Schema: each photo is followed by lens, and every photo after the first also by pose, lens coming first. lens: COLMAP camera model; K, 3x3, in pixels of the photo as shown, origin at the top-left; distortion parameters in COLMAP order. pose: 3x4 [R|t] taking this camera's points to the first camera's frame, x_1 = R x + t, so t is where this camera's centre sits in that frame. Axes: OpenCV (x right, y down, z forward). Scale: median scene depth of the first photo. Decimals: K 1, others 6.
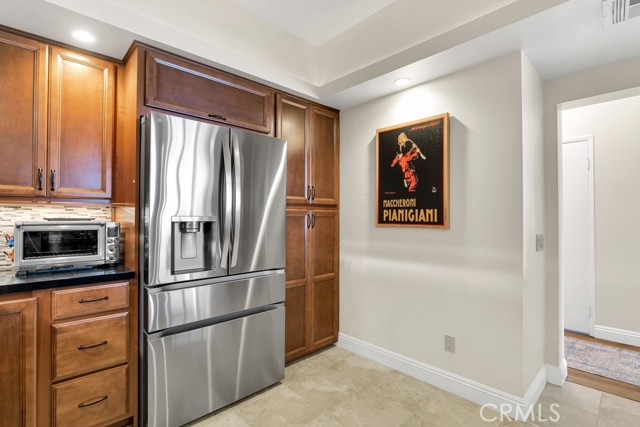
lens RADIAL K [[301.0, 0, 321.9], [0, 301.0, 215.0], [0, 0, 1]] dist [-0.015453, 0.001915]
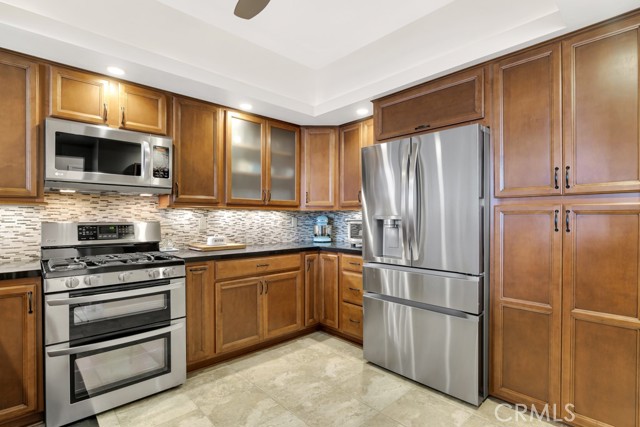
lens RADIAL K [[315.7, 0, 317.5], [0, 315.7, 216.7], [0, 0, 1]] dist [-0.001078, -0.000297]
pose [[-0.018015, 0.000971, -0.999837, 0.858806], [0.017979, 0.999838, 0.000647, 0.002355], [0.999676, -0.017964, -0.018030, 0.636265]]
